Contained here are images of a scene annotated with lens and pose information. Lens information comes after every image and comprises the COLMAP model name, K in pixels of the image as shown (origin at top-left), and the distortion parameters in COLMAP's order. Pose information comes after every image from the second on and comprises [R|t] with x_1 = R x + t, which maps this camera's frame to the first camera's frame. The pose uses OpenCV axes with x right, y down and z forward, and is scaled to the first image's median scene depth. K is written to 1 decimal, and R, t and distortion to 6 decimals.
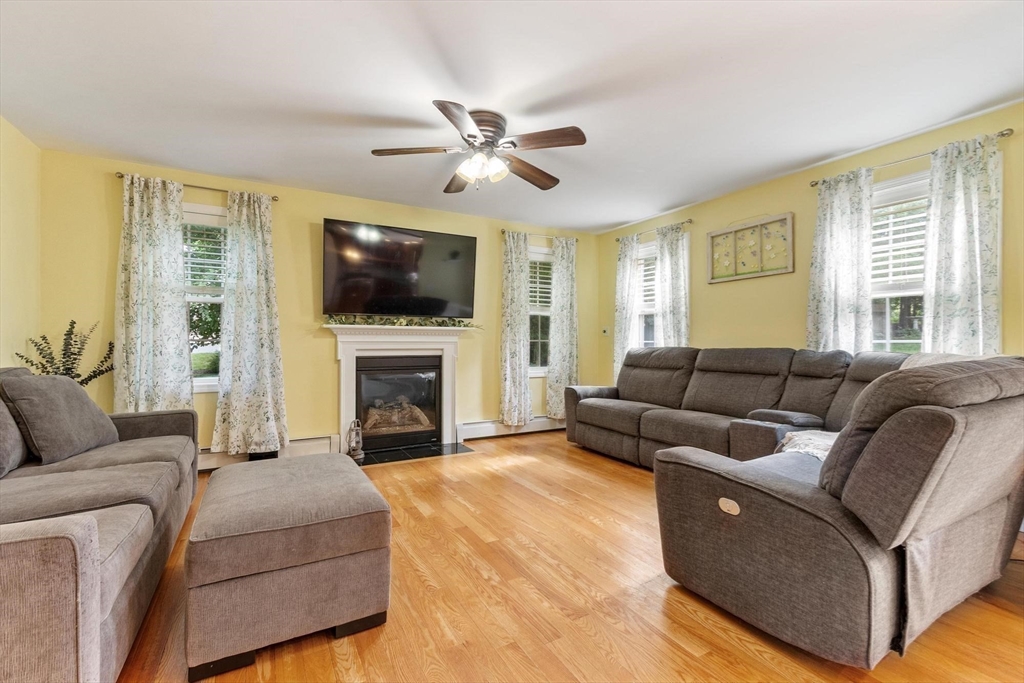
lens RADIAL K [[443.2, 0, 510.7], [0, 443.2, 344.1], [0, 0, 1]] dist [0.000113, 0.000470]
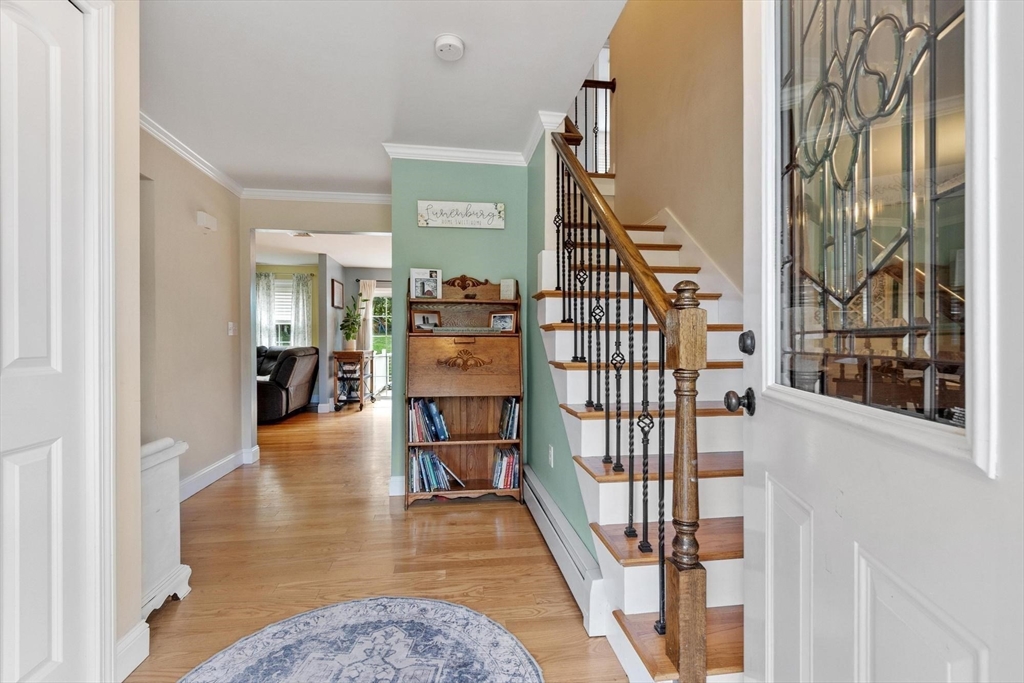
lens RADIAL K [[443.2, 0, 512.0], [0, 443.2, 344.9], [0, 0, 1]] dist [0.000113, 0.000470]
pose [[0.348573, -0.002538, 0.937278, -1.259370], [0.006137, 0.999981, 0.000425, 0.019068], [-0.937261, 0.005604, 0.348582, -1.339407]]
